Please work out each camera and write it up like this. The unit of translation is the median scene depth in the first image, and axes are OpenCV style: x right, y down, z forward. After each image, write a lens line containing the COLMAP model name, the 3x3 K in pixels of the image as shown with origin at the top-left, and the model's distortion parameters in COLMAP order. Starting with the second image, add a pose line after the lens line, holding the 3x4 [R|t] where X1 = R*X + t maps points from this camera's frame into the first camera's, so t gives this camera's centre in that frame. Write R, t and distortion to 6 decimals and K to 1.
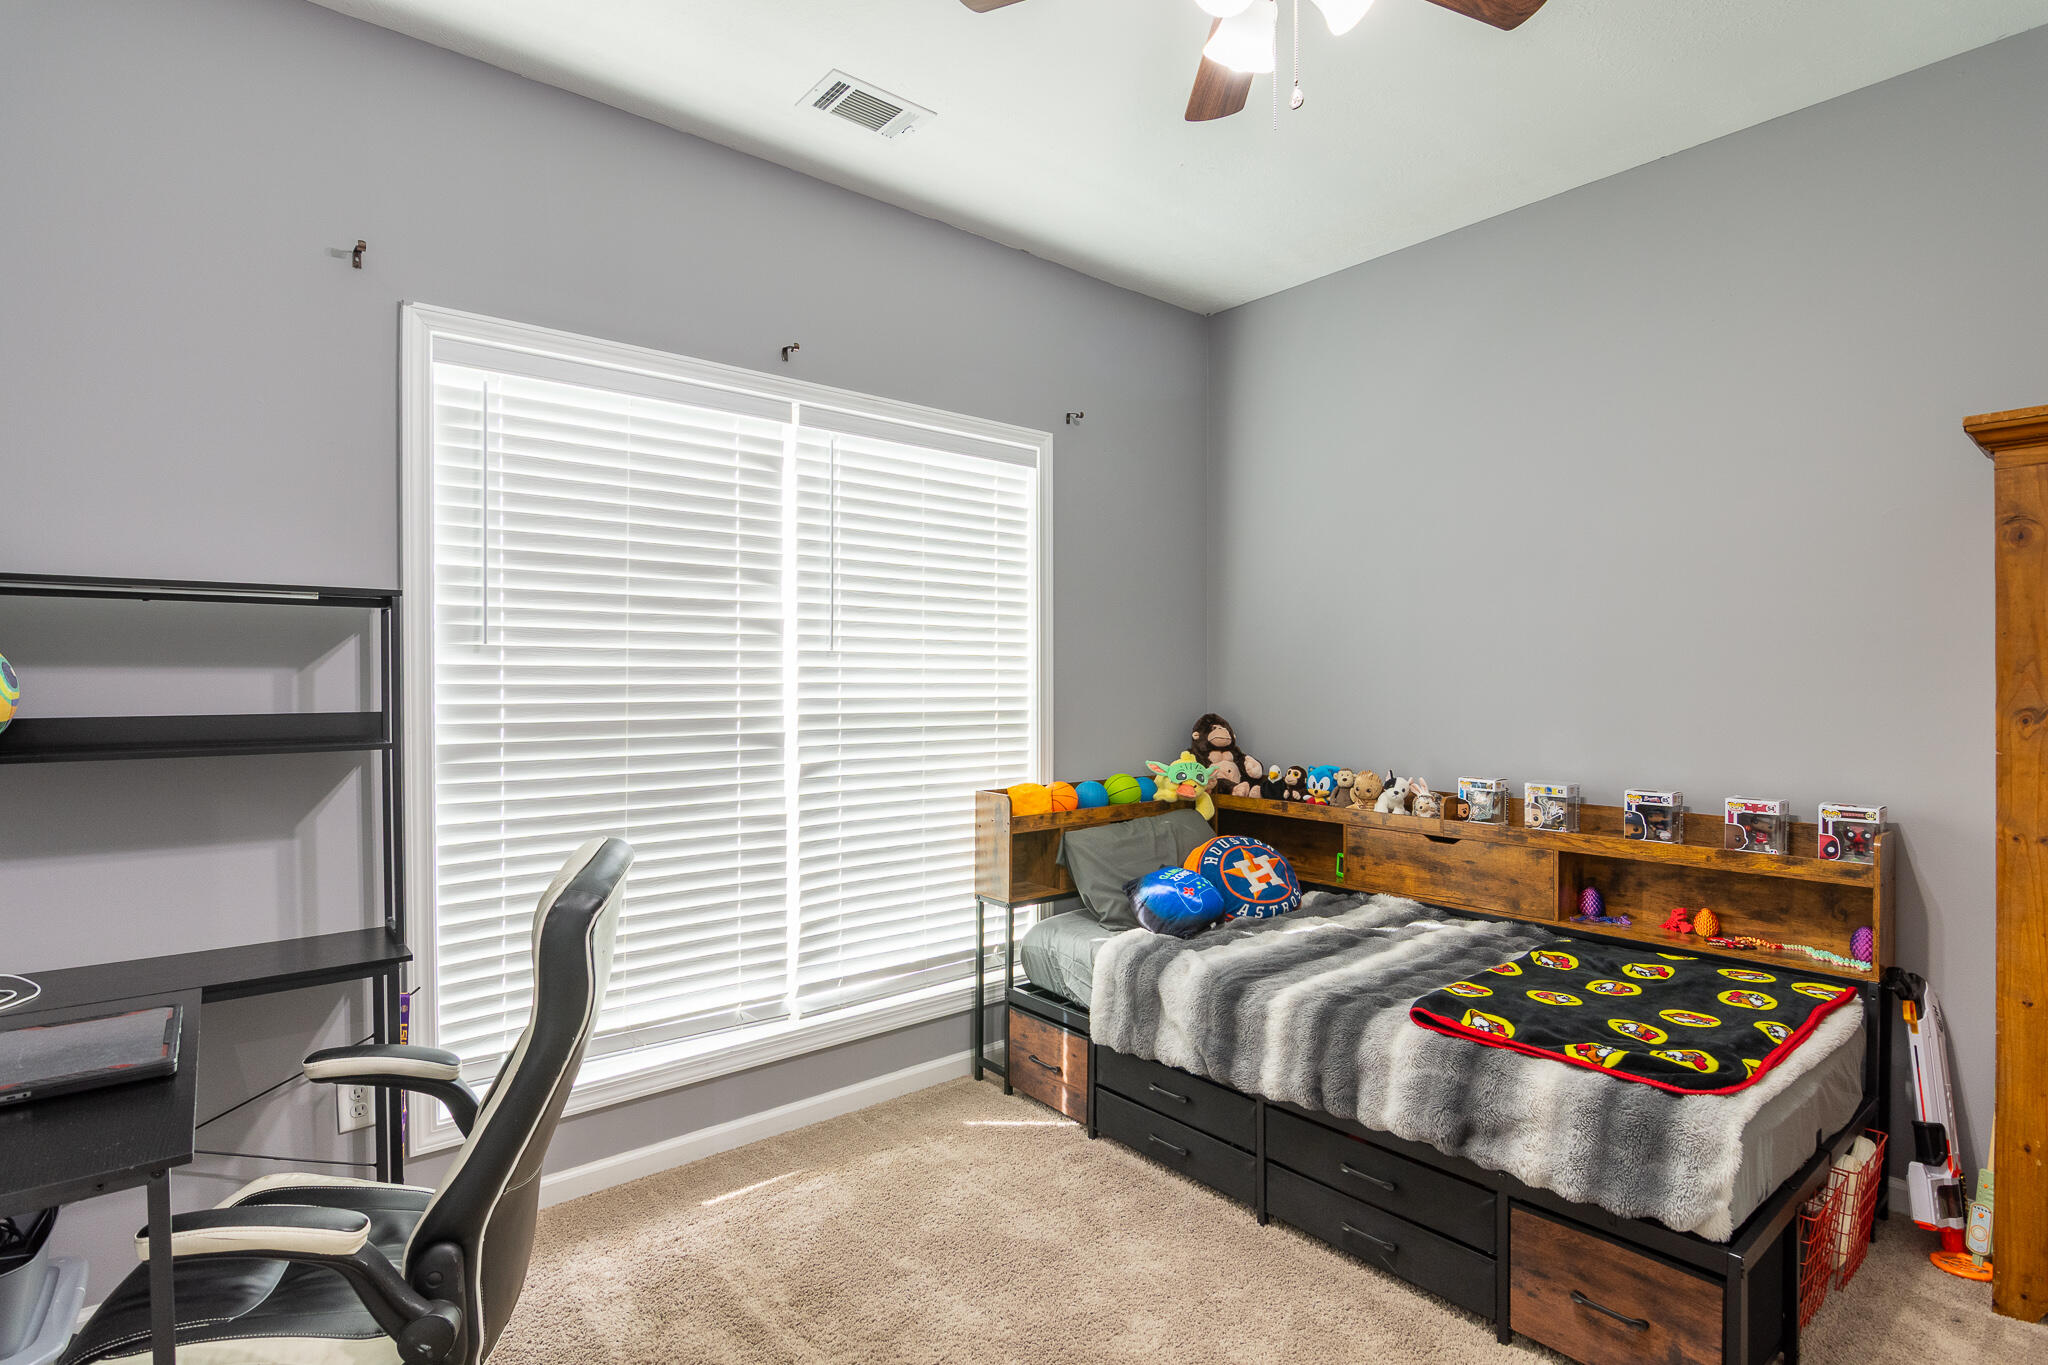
lens RADIAL K [[987.1, 0, 1023.7], [0, 987.1, 684.1], [0, 0, 1]] dist [-0.013831, -0.002975]
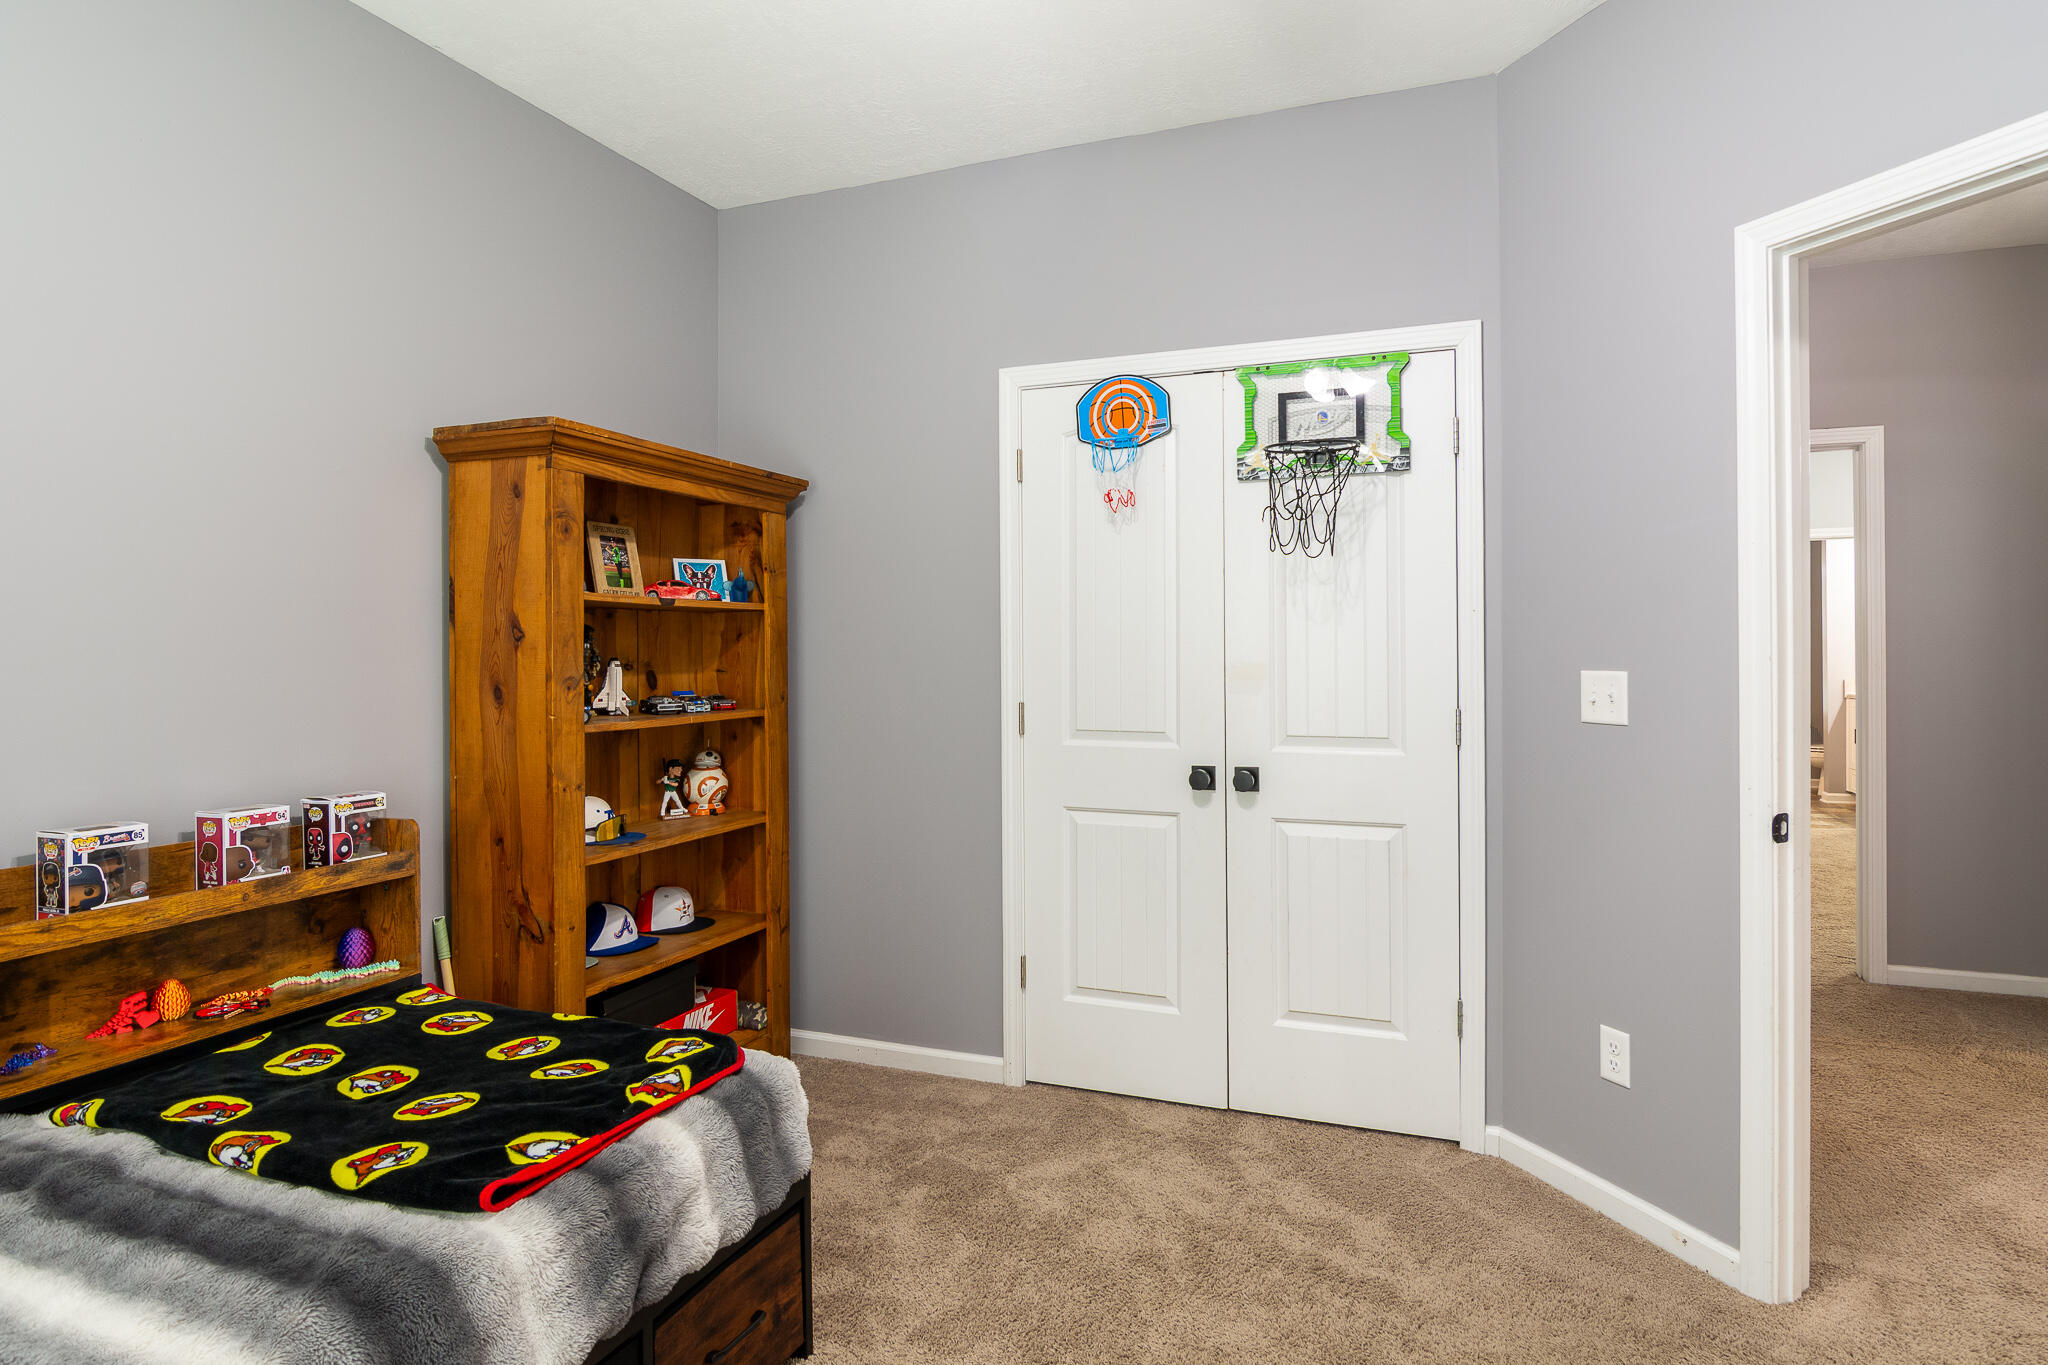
lens RADIAL K [[1117.5, 0, 1033.2], [0, 1117.5, 676.6], [0, 0, 1]] dist [-0.006566, -0.000797]
pose [[-0.510275, -0.013223, 0.859910, -0.317586], [0.005693, 0.999808, 0.018752, 0.001650], [-0.859992, 0.014464, -0.510102, 0.932370]]
